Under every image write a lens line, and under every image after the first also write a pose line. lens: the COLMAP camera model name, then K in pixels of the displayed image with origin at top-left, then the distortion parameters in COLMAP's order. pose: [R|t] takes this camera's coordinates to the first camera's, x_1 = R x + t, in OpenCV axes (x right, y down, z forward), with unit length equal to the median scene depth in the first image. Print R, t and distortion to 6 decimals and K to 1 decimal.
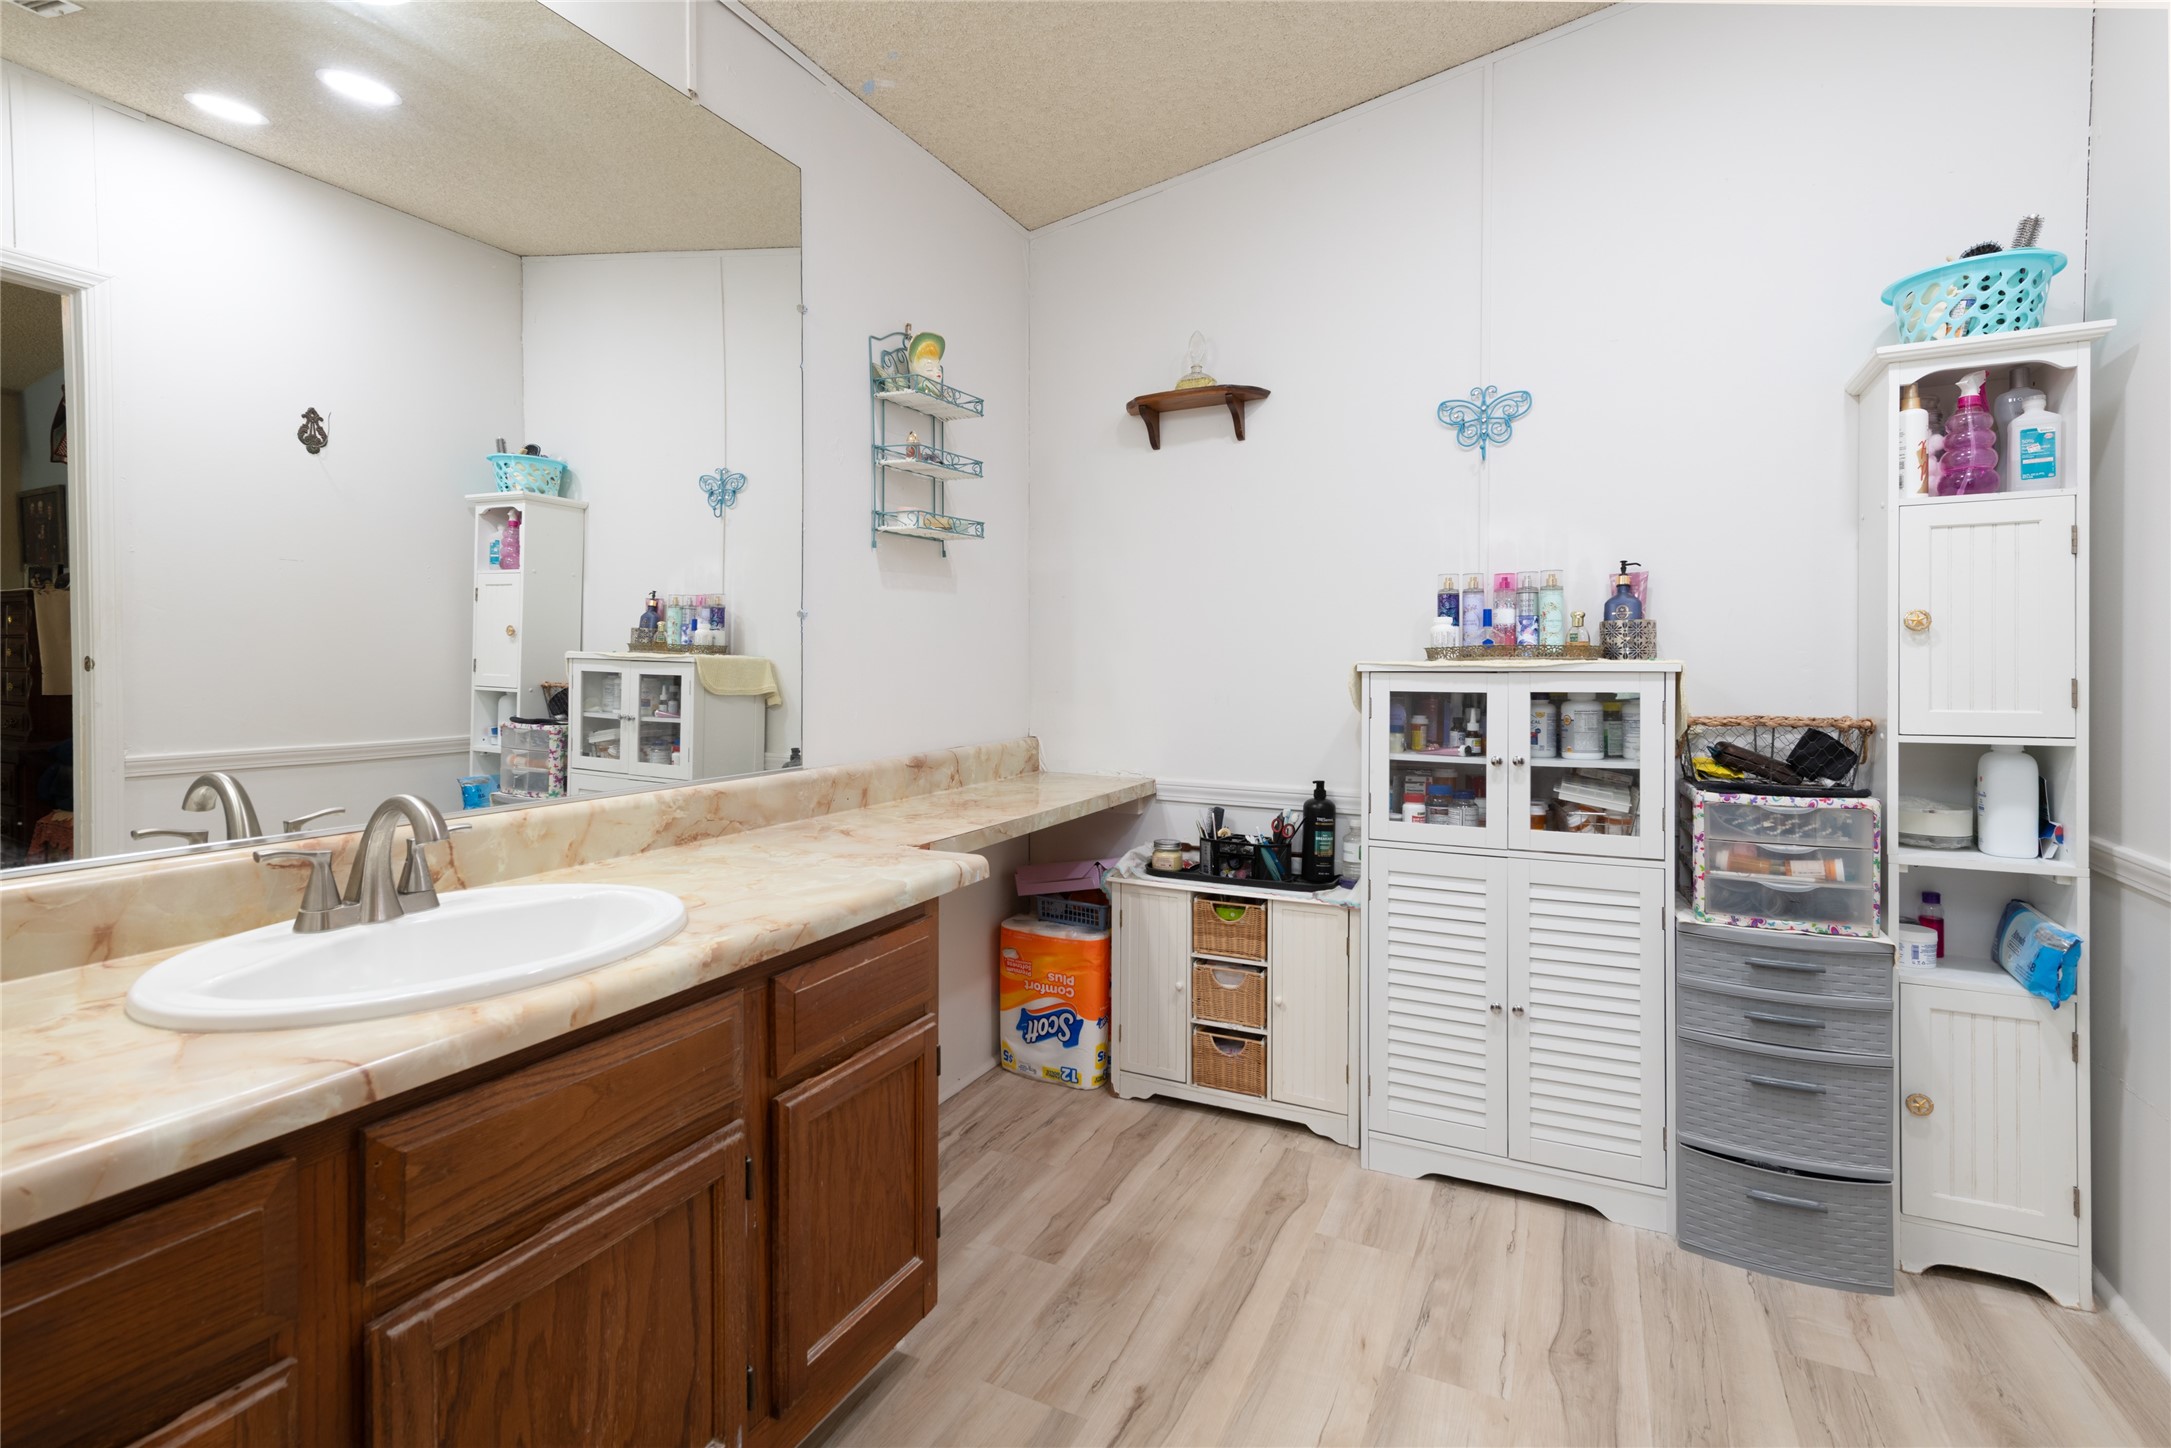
lens RADIAL K [[975.1, 0, 1094.8], [0, 975.1, 669.6], [0, 0, 1]] dist [0.009479, 0.000012]
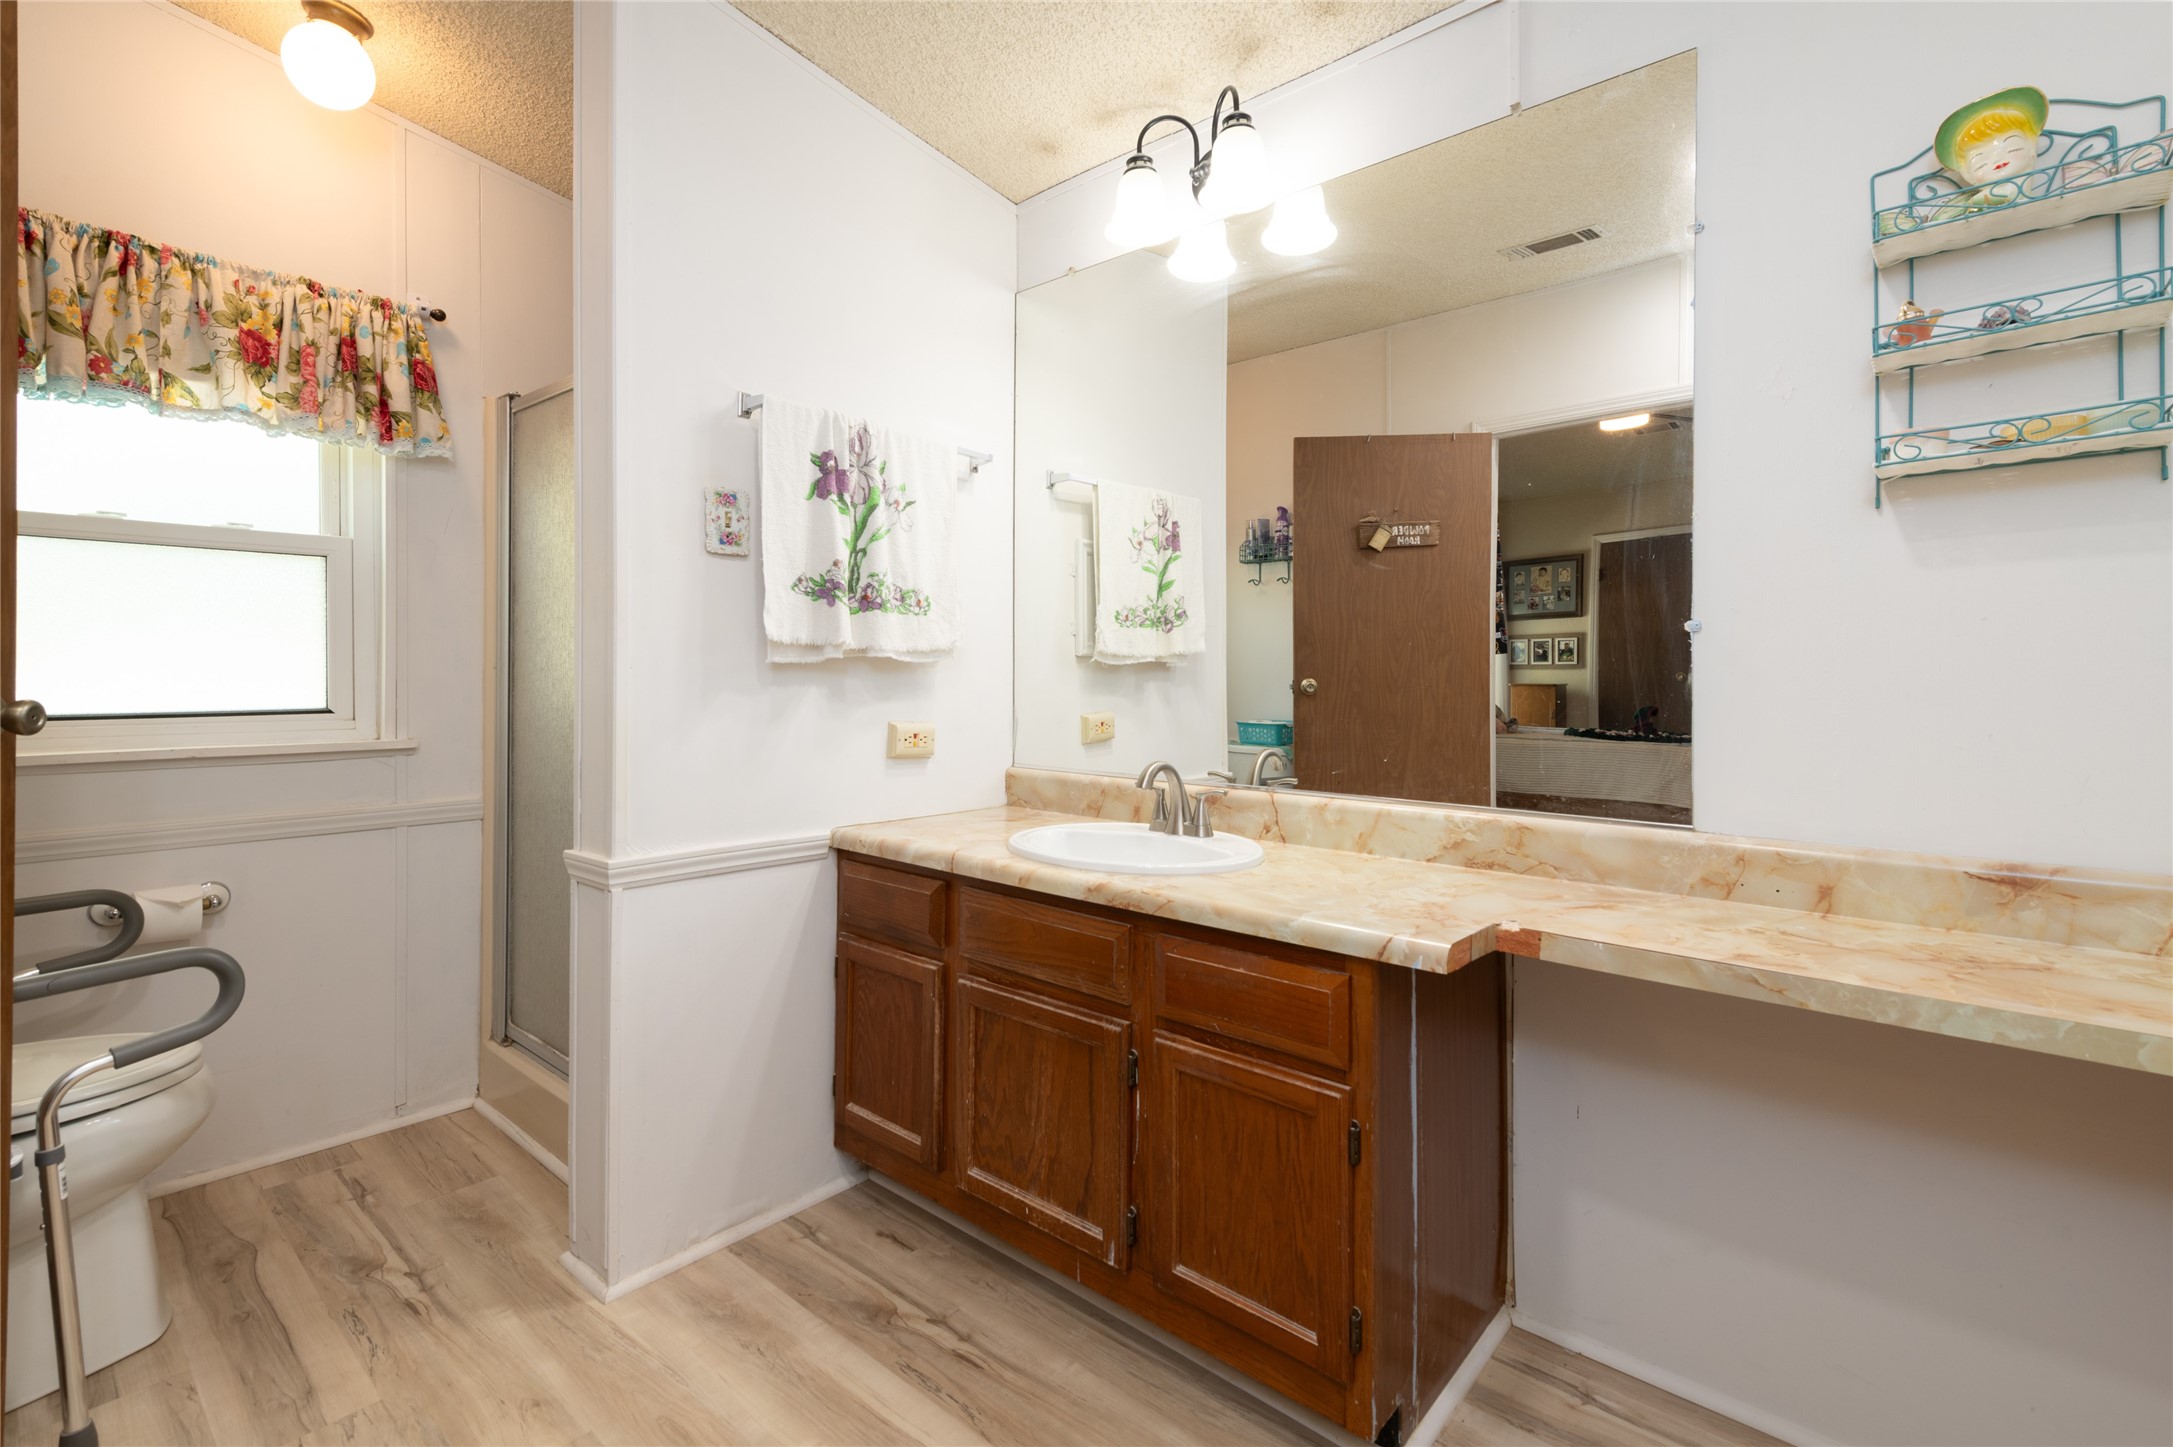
lens RADIAL K [[976.0, 0, 1095.8], [0, 976.0, 669.0], [0, 0, 1]] dist [0.009479, 0.000012]
pose [[-0.244123, -0.012089, -0.969669, 0.752361], [-0.015176, 0.999847, -0.008645, -0.013601], [0.969626, 0.012605, -0.244269, 0.994706]]
